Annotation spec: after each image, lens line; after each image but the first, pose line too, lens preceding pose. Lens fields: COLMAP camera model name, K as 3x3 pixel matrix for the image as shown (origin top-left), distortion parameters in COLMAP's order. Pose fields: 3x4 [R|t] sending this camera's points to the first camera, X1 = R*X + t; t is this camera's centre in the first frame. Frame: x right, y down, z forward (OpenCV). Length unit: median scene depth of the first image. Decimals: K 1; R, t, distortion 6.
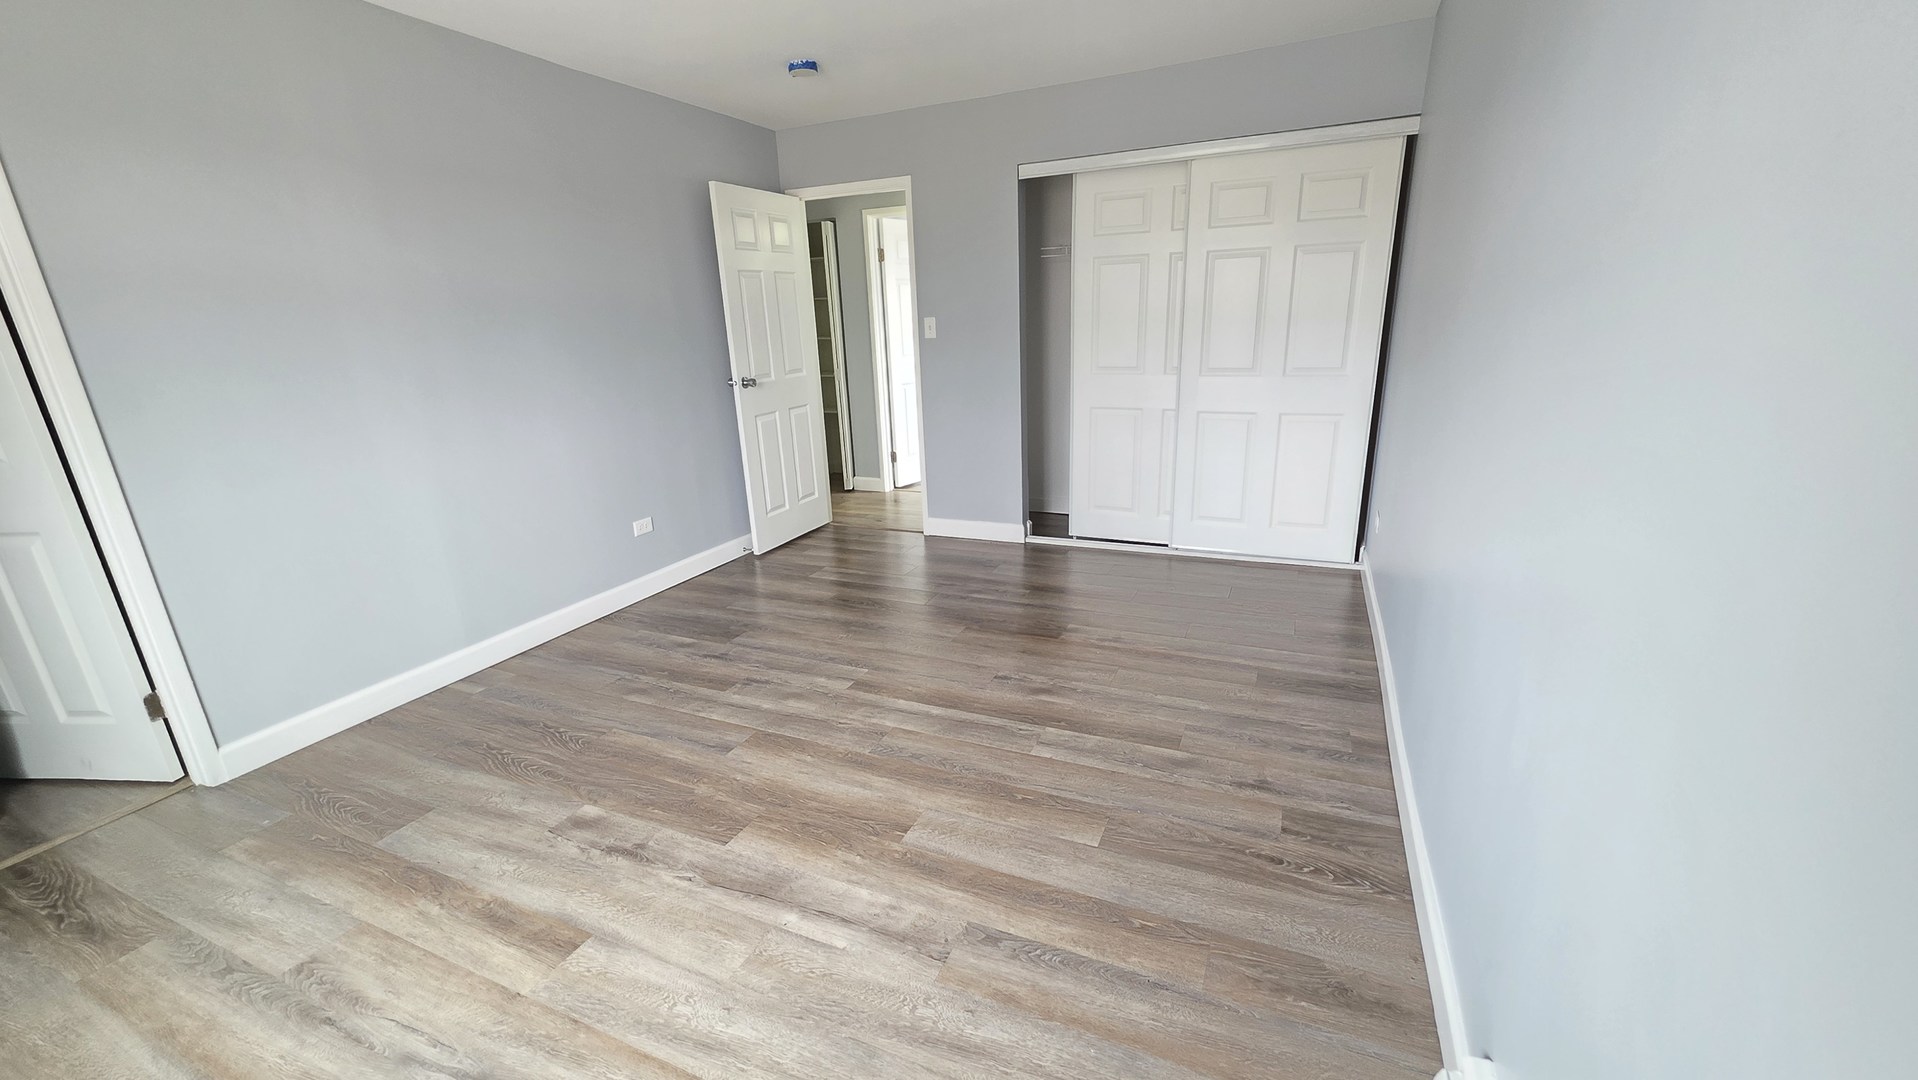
lens RADIAL K [[764.6, 0, 951.8], [0, 764.6, 546.5], [0, 0, 1]] dist [0.003725, -0.000340]
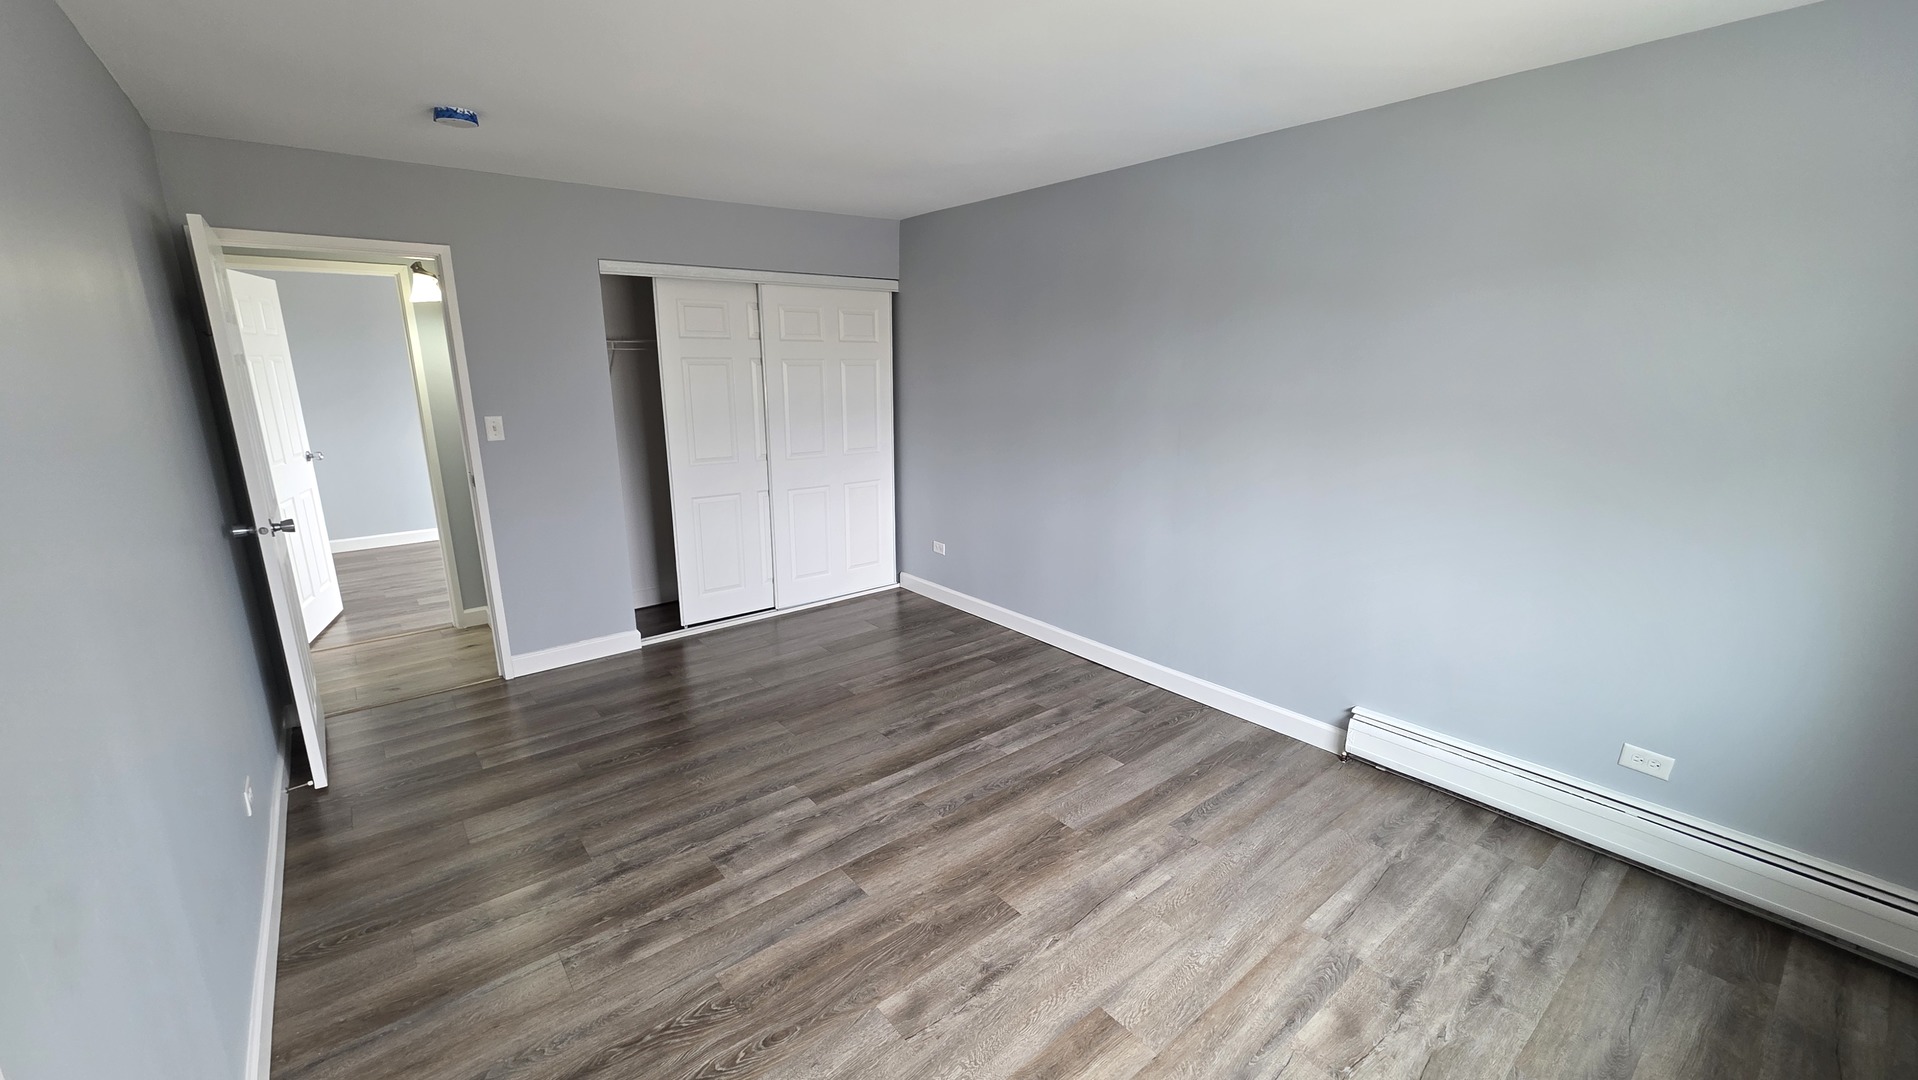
lens RADIAL K [[764.6, 0, 951.8], [0, 764.6, 546.5], [0, 0, 1]] dist [0.003725, -0.000340]
pose [[0.452645, -0.179614, 0.873414, -1.022325], [0.245043, 0.966847, 0.071835, -0.191345], [-0.857360, 0.181508, 0.481651, 0.386192]]
